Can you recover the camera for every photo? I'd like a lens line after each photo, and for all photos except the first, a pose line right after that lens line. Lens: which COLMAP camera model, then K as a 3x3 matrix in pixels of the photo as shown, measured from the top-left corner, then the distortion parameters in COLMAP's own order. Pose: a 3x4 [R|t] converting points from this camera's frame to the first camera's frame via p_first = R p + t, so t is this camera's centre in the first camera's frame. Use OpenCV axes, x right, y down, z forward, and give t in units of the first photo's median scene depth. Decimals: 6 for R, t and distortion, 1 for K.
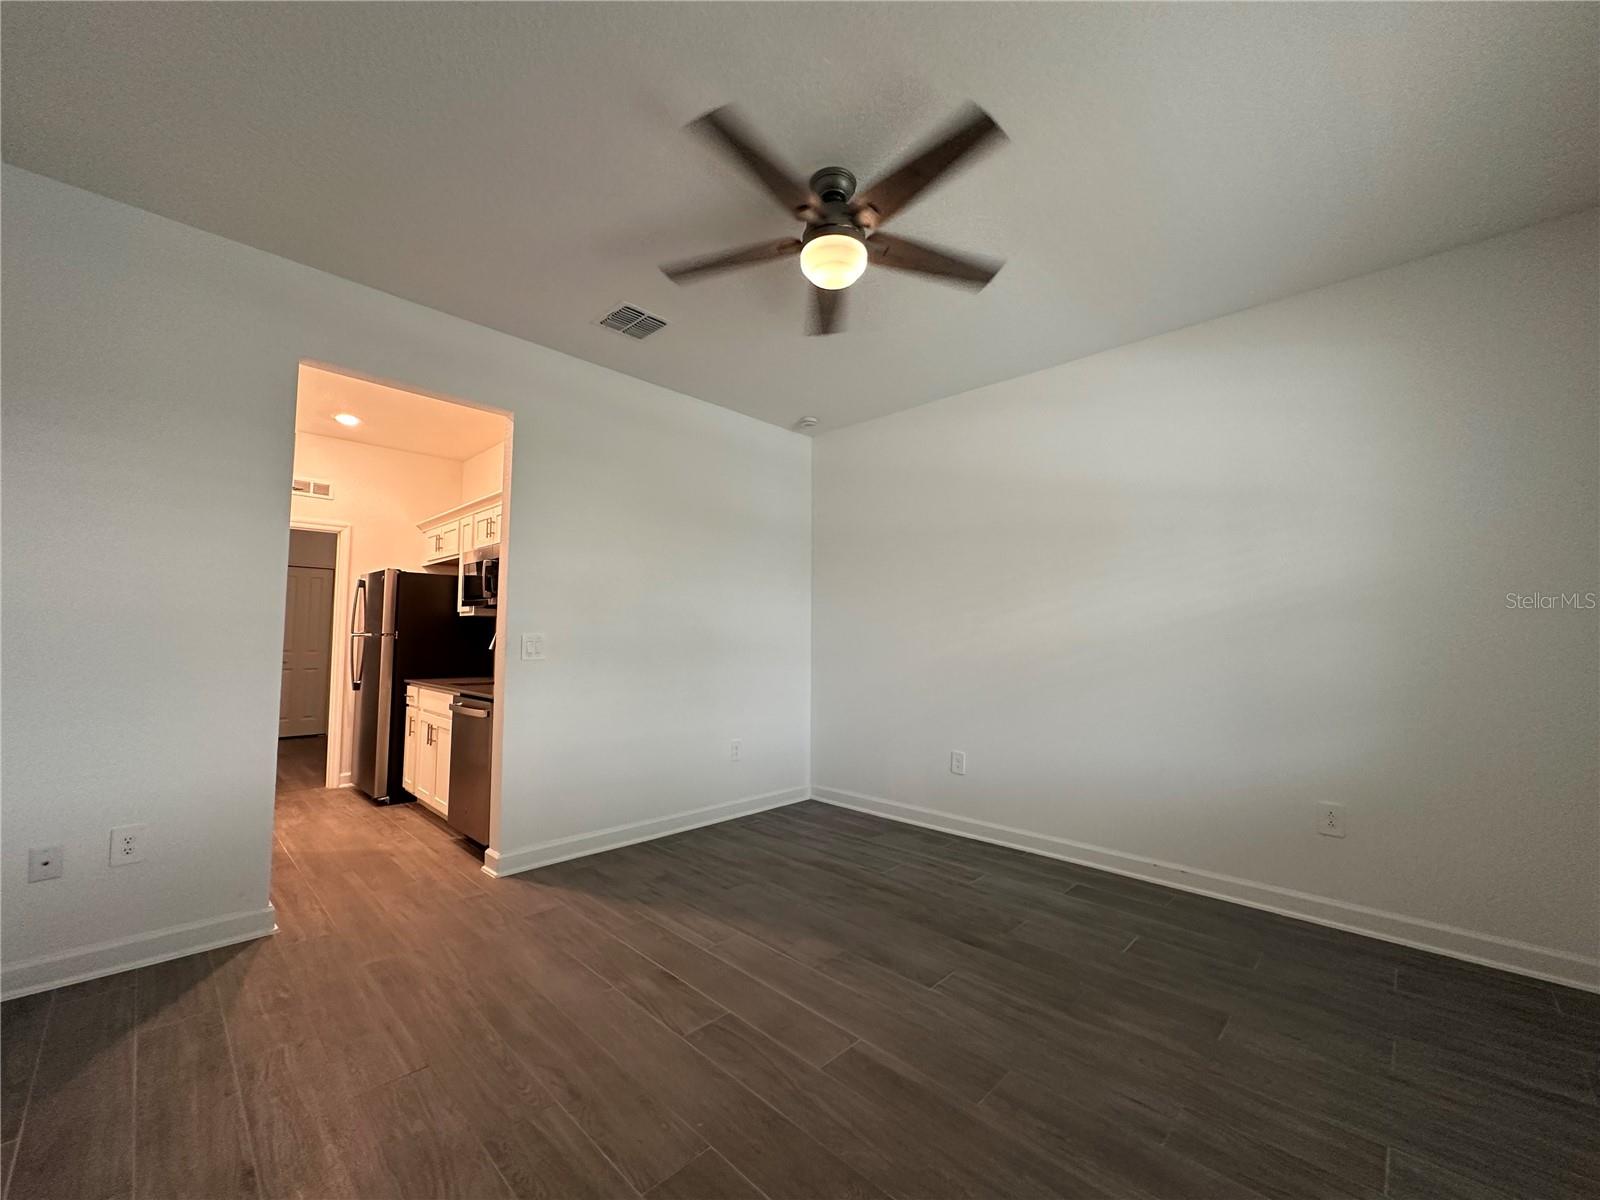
lens RADIAL K [[639.1, 0, 800.0], [0, 639.1, 600.0], [0, 0, 1]] dist [0.002510, -0.000395]
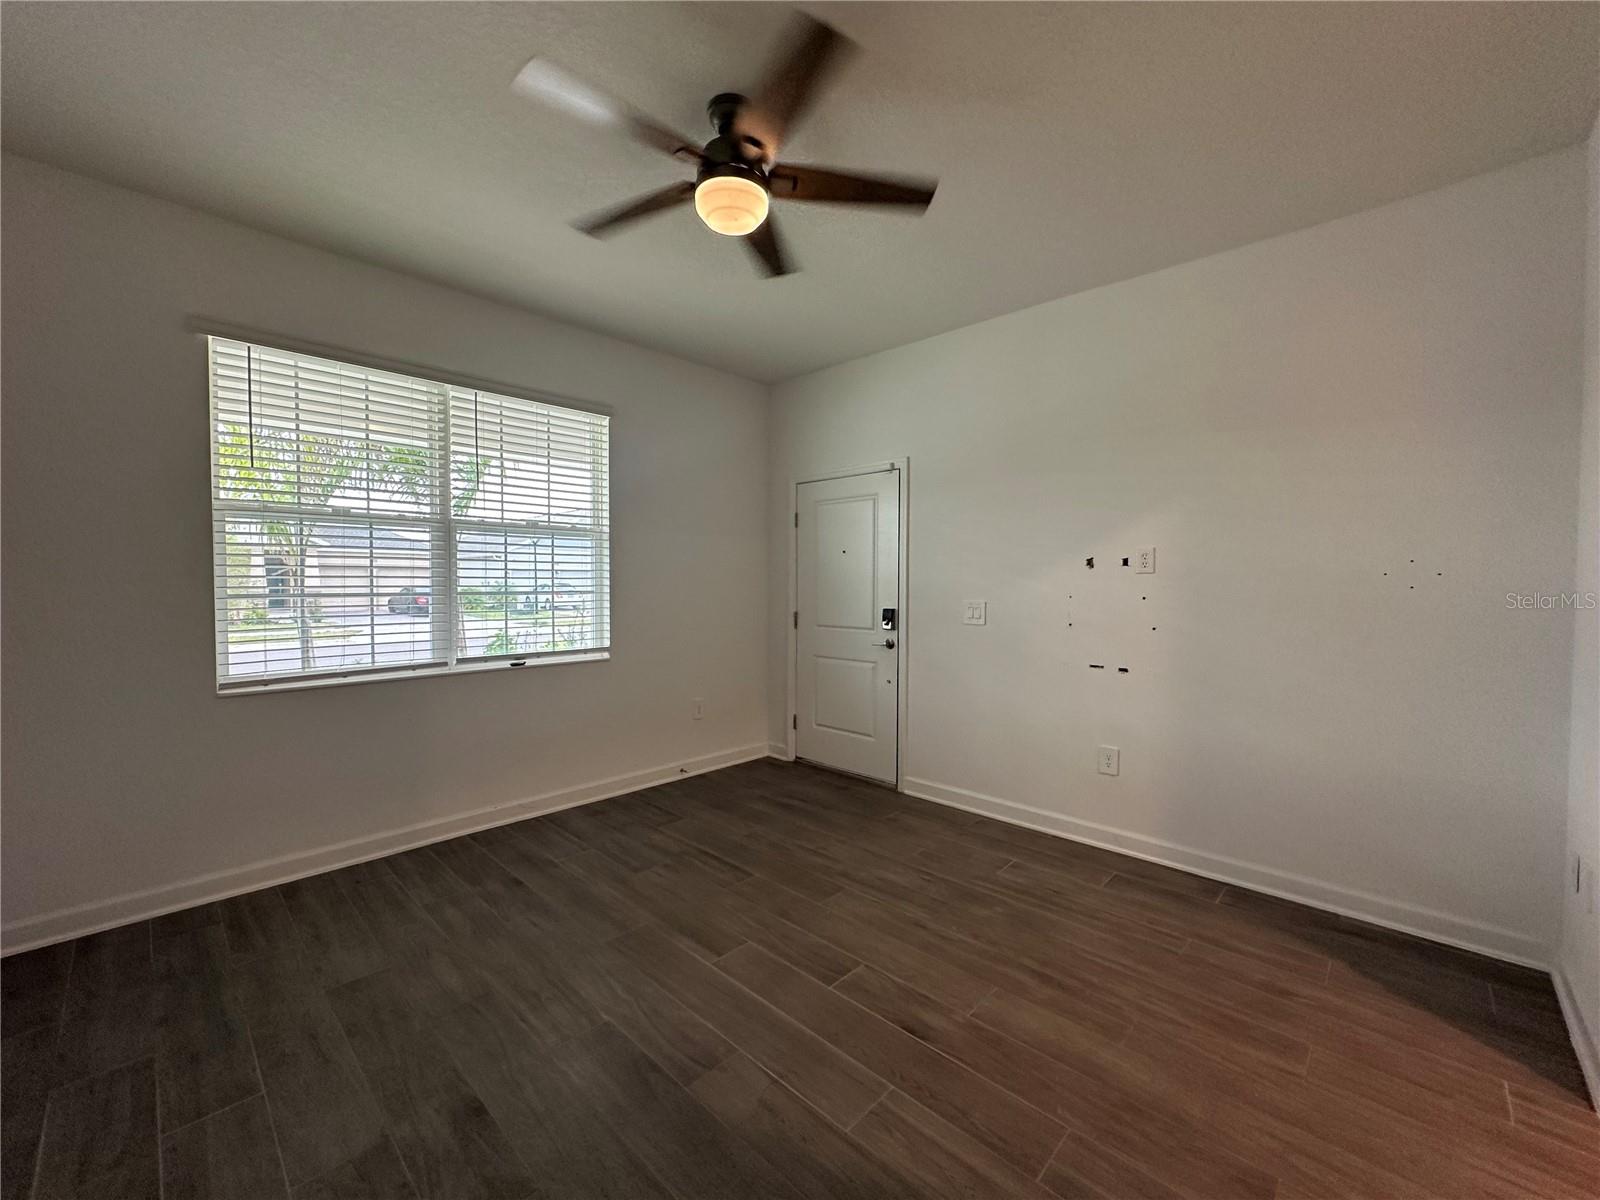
lens RADIAL K [[639.1, 0, 800.0], [0, 639.1, 600.0], [0, 0, 1]] dist [0.002510, -0.000395]
pose [[-0.999920, -0.011878, -0.004252, -0.051415], [-0.011732, 0.999390, -0.032907, 0.066592], [0.004640, -0.032855, -0.999449, 2.021631]]
